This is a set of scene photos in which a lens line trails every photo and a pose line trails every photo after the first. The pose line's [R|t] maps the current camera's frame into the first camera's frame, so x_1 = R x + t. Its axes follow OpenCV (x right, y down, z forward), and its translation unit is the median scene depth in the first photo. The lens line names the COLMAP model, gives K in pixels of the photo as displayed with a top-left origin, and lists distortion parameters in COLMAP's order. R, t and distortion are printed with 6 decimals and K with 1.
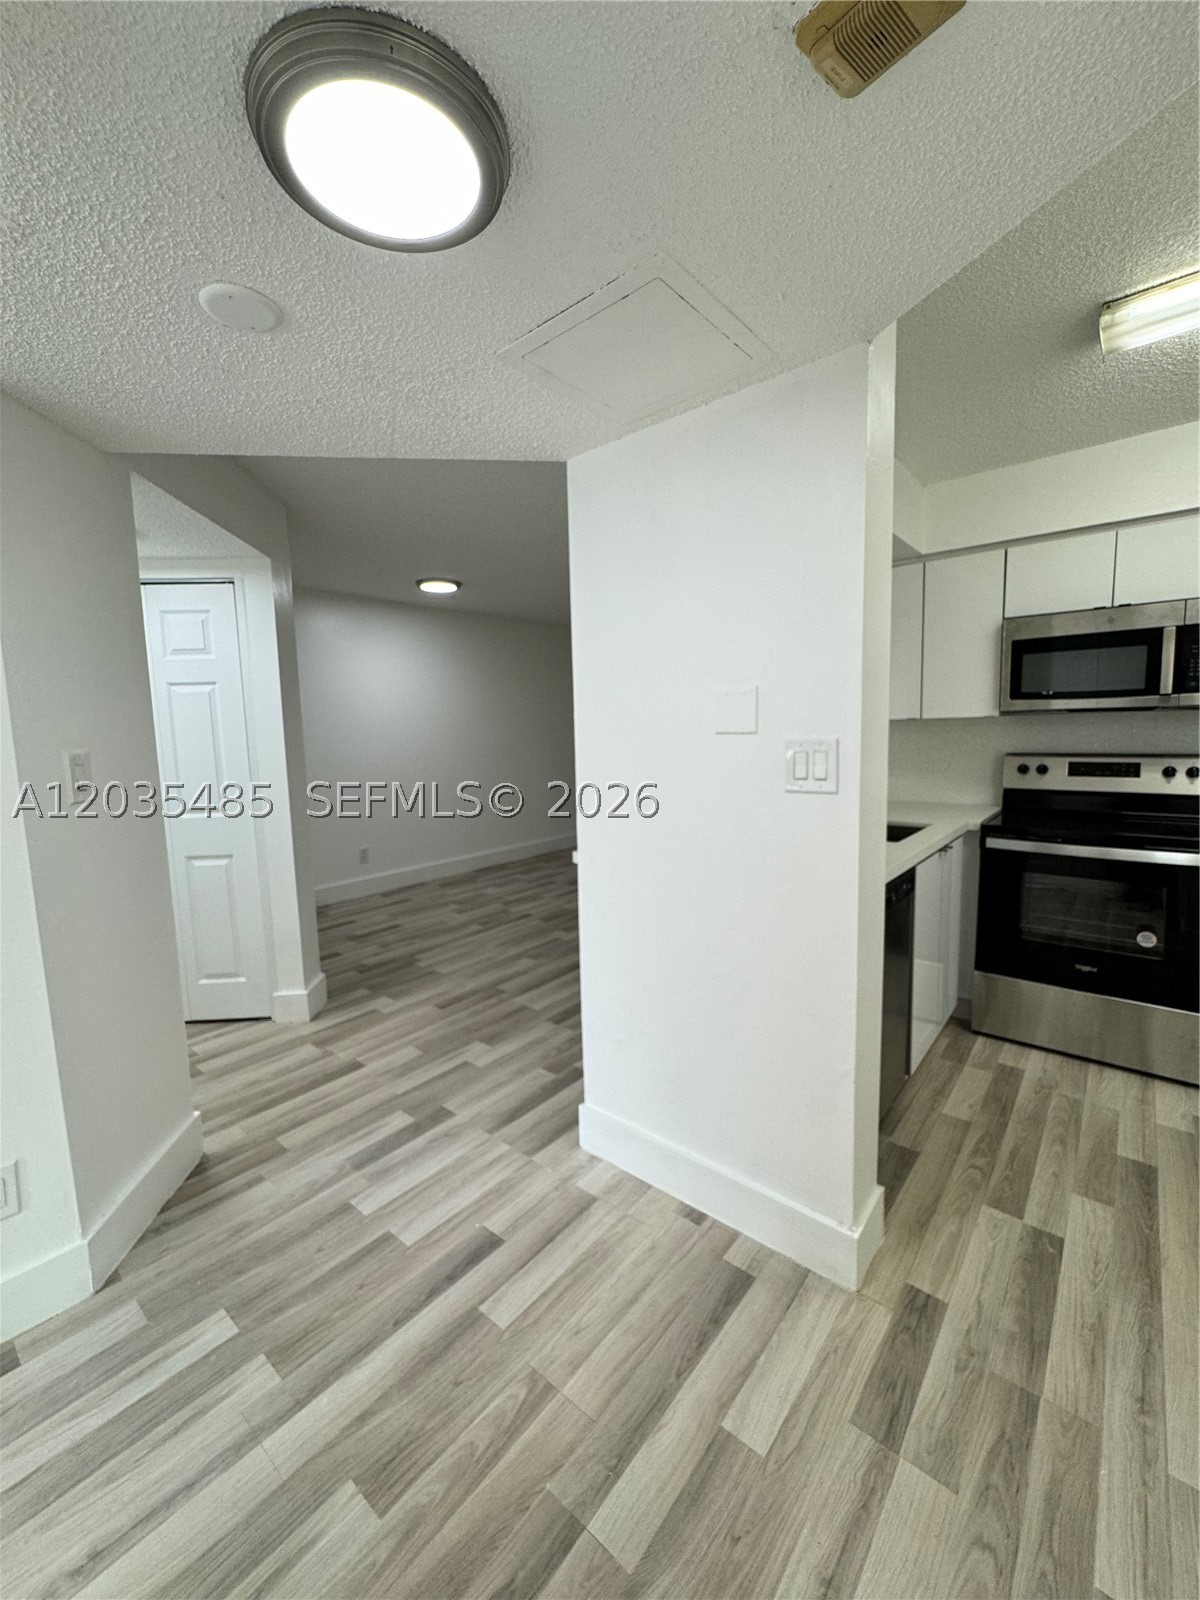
lens RADIAL K [[637.7, 0, 608.1], [0, 637.7, 798.4], [0, 0, 1]] dist [-0.001215, -0.000045]
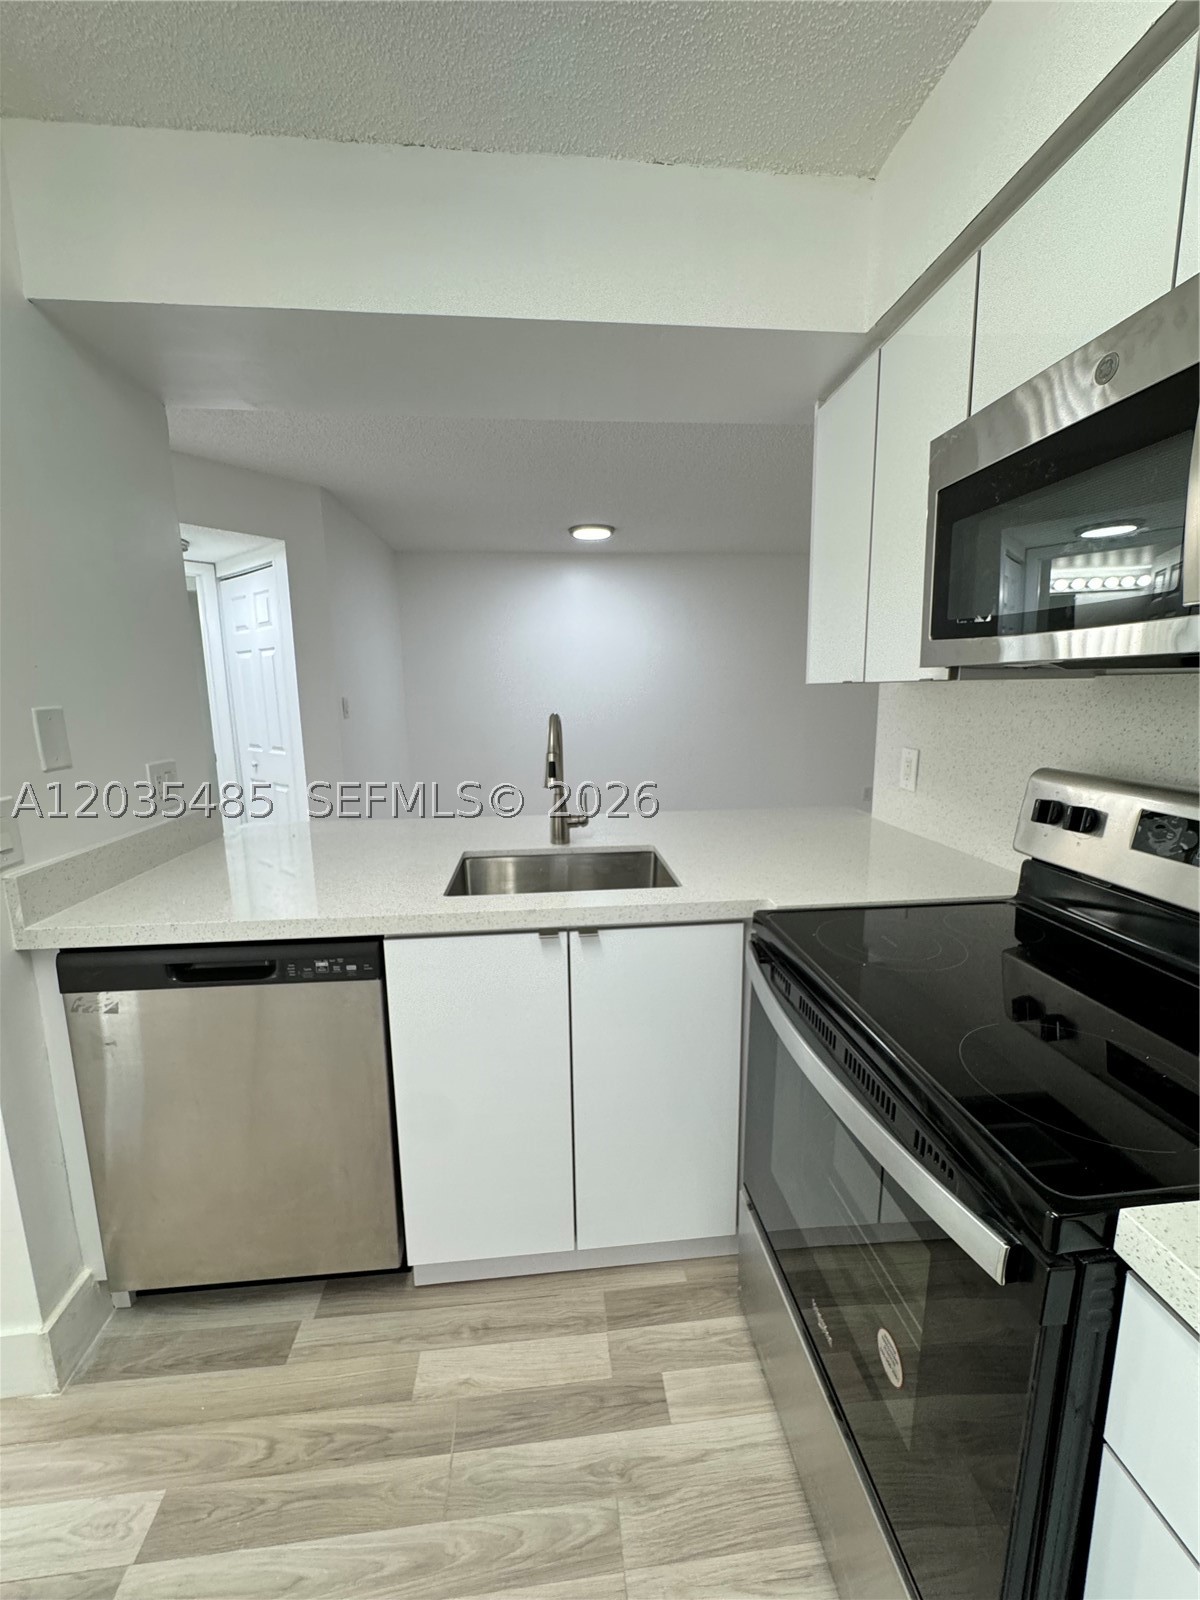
lens RADIAL K [[637.7, 0, 600.3], [0, 637.7, 800.0], [0, 0, 1]] dist [-0.001215, -0.000045]
pose [[0.713640, 0.137209, -0.686944, 0.873115], [-0.084551, 0.990332, 0.109970, -0.088995], [0.695392, -0.020398, 0.718342, 0.619981]]
